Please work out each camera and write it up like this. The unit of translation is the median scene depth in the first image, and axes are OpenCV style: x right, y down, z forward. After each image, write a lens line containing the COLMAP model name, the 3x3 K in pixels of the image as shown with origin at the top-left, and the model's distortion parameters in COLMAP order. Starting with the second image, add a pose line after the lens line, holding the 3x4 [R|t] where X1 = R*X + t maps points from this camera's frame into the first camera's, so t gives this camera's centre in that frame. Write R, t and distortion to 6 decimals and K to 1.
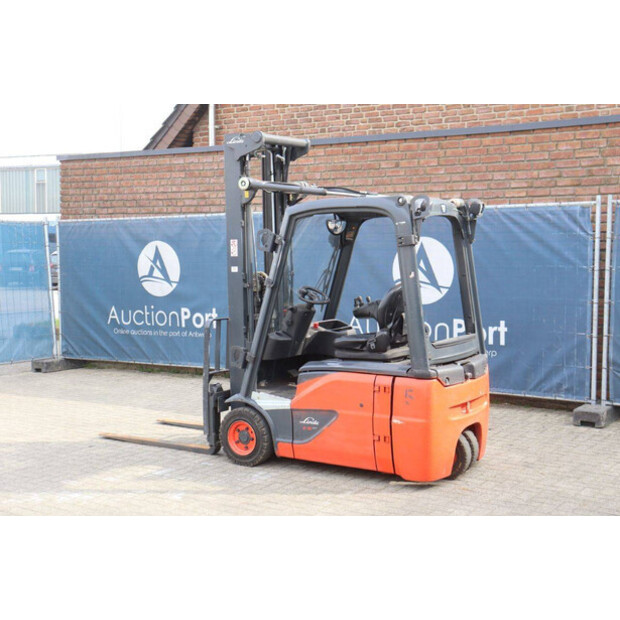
lens RADIAL K [[919.1, 0, 316.3], [0, 919.1, 310.2], [0, 0, 1]] dist [0.119548, 0.044528]
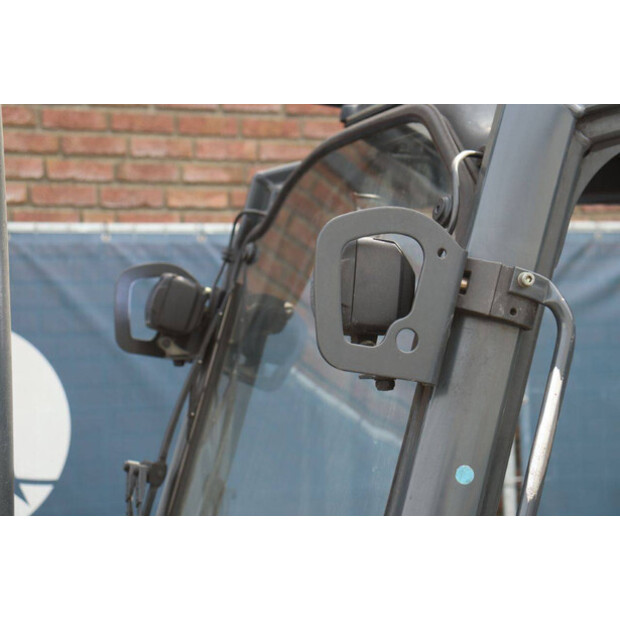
lens RADIAL K [[1296.9, 0, 310.0], [0, 1296.9, 310.0], [0, 0, 1]] dist [0.203612, -0.033800]
pose [[0.624995, 0.007261, 0.780595, -0.159975], [0.075043, 0.994767, -0.069338, -0.048530], [-0.777013, 0.101914, 0.621180, 0.706185]]
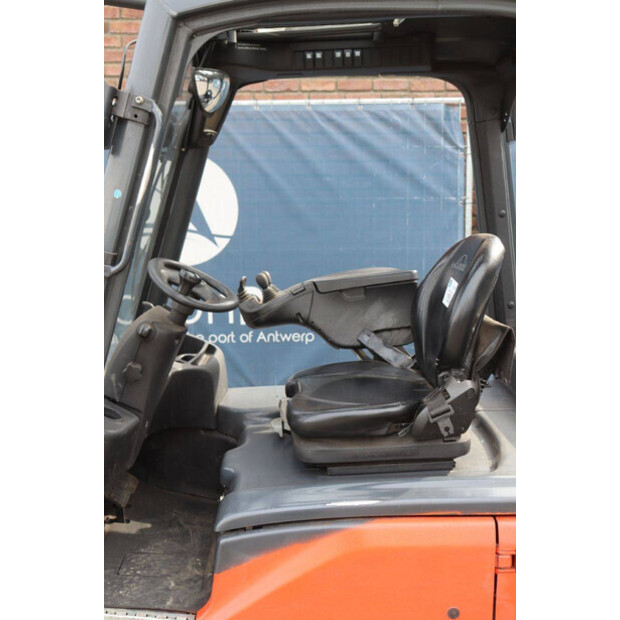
lens RADIAL K [[744.3, 0, 310.0], [0, 744.3, 310.0], [0, 0, 1]] dist [0.014604, 0.026987]
pose [[0.825665, -0.097623, 0.555651, -0.099625], [0.046694, 0.993361, 0.105141, -0.027625], [-0.562226, -0.060865, 0.824741, 0.606501]]
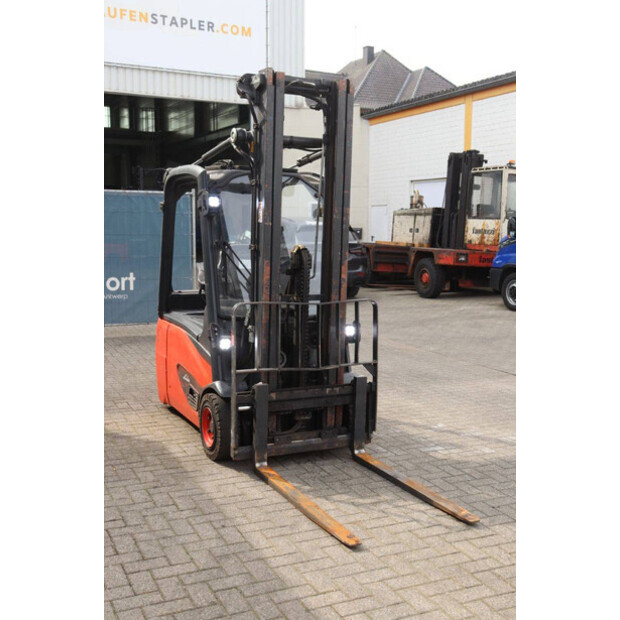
lens RADIAL K [[744.3, 0, 310.0], [0, 744.3, 310.0], [0, 0, 1]] dist [0.014604, 0.026987]
pose [[-0.851374, -0.069676, 0.519912, -0.359108], [0.026827, 0.984059, 0.175809, -0.086977], [-0.523873, 0.163627, -0.835932, 1.347797]]
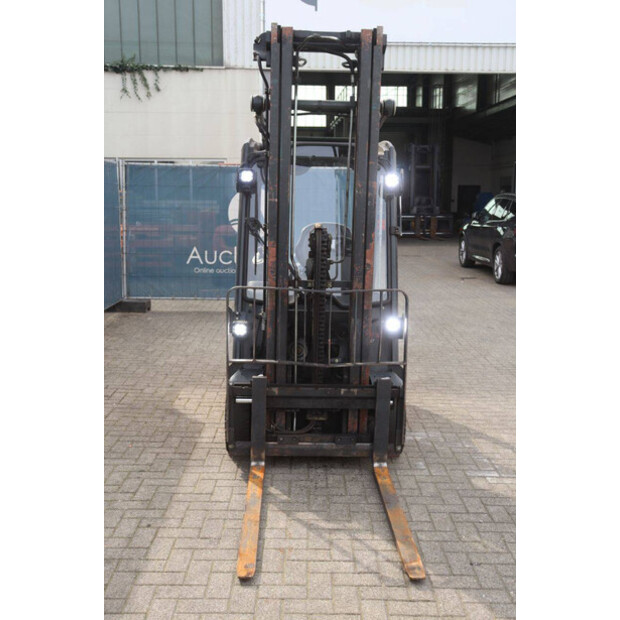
lens RADIAL K [[728.2, 0, 310.0], [0, 728.2, 310.0], [0, 0, 1]] dist [0.009673, 0.032275]
pose [[-0.558447, -0.133883, 0.818665, -0.460421], [0.047709, 0.980073, 0.192824, -0.074445], [-0.828167, 0.146740, -0.540932, 1.148102]]
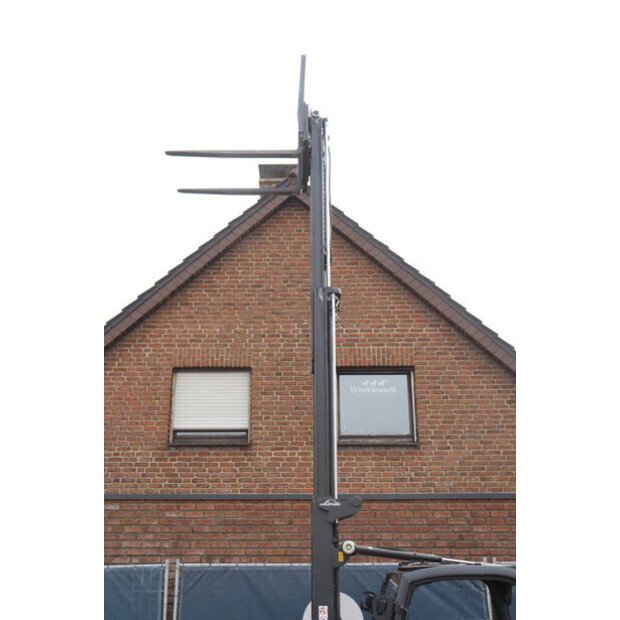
lens RADIAL K [[715.1, 0, 310.0], [0, 715.1, 310.0], [0, 0, 1]] dist [-0.052556, 0.169105]
pose [[0.830829, 0.187899, 0.523848, -0.460984], [0.044806, 0.915641, -0.399493, -0.053019], [-0.554721, 0.355382, 0.752322, 0.274152]]
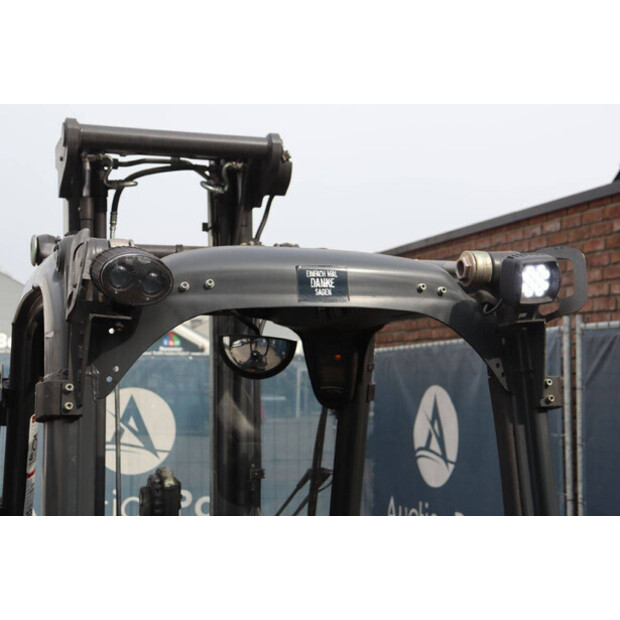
lens RADIAL K [[1115.7, 0, 313.1], [0, 1115.7, 312.3], [0, 0, 1]] dist [0.159590, 0.195595]
pose [[0.778358, -0.035109, -0.626839, 0.262490], [-0.050151, 0.991768, -0.117822, -0.047598], [0.625815, 0.123144, 0.770189, 0.566213]]
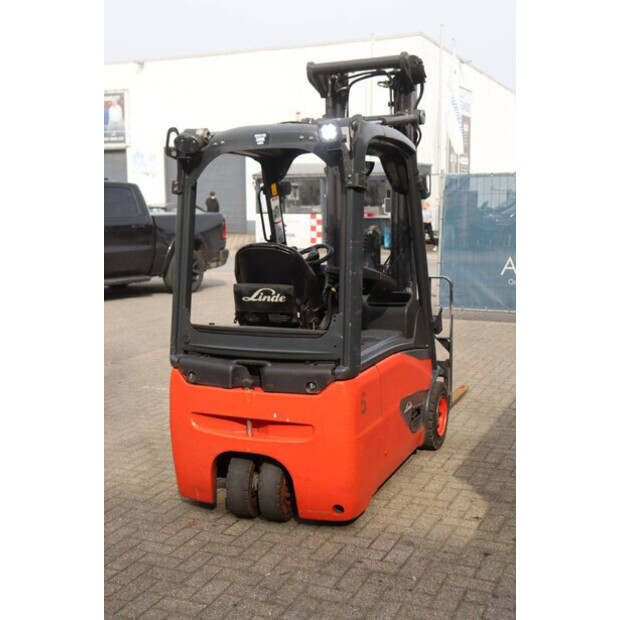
lens RADIAL K [[784.7, 0, 310.0], [0, 784.7, 310.0], [0, 0, 1]] dist [0.022738, 0.040892]
pose [[0.147771, 0.133938, -0.979910, 0.563928], [-0.061182, 0.990128, 0.126108, -0.045753], [0.987127, 0.041318, 0.154507, 0.724648]]
